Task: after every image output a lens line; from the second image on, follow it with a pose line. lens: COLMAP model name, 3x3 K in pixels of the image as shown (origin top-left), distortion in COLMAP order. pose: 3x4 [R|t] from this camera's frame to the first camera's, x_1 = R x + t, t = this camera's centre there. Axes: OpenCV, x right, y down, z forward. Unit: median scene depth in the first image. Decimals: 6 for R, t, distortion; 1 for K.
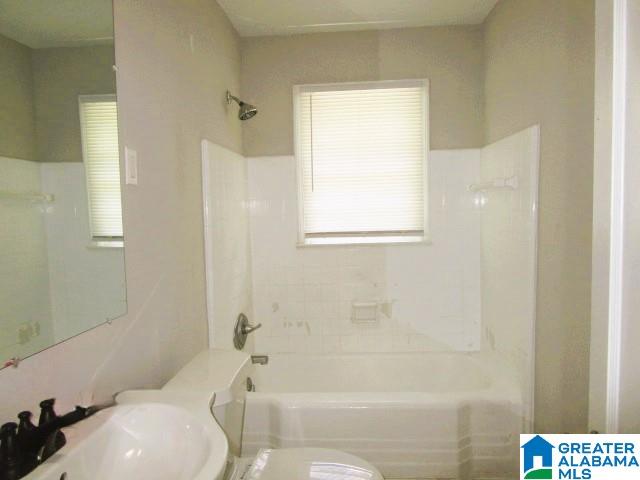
lens RADIAL K [[451.6, 0, 320.2], [0, 451.6, 238.5], [0, 0, 1]] dist [-0.020736, 0.008477]
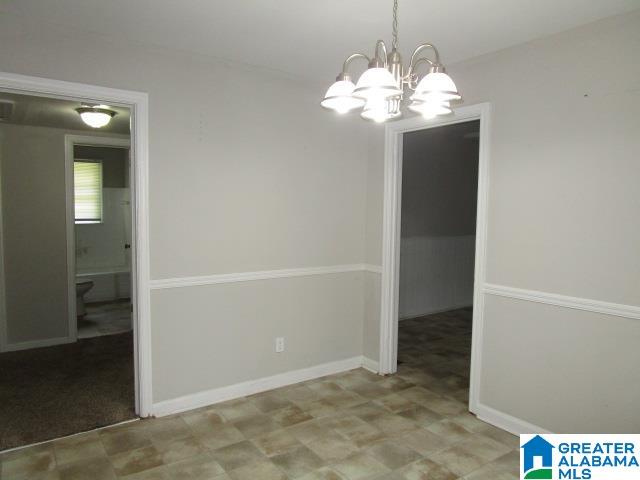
lens RADIAL K [[451.6, 0, 320.7], [0, 451.6, 238.1], [0, 0, 1]] dist [-0.020736, 0.008477]
pose [[0.766266, -0.007633, 0.642478, -0.476478], [0.016737, 0.999827, -0.008083, 0.136121], [-0.642305, 0.016947, 0.766262, -1.839241]]
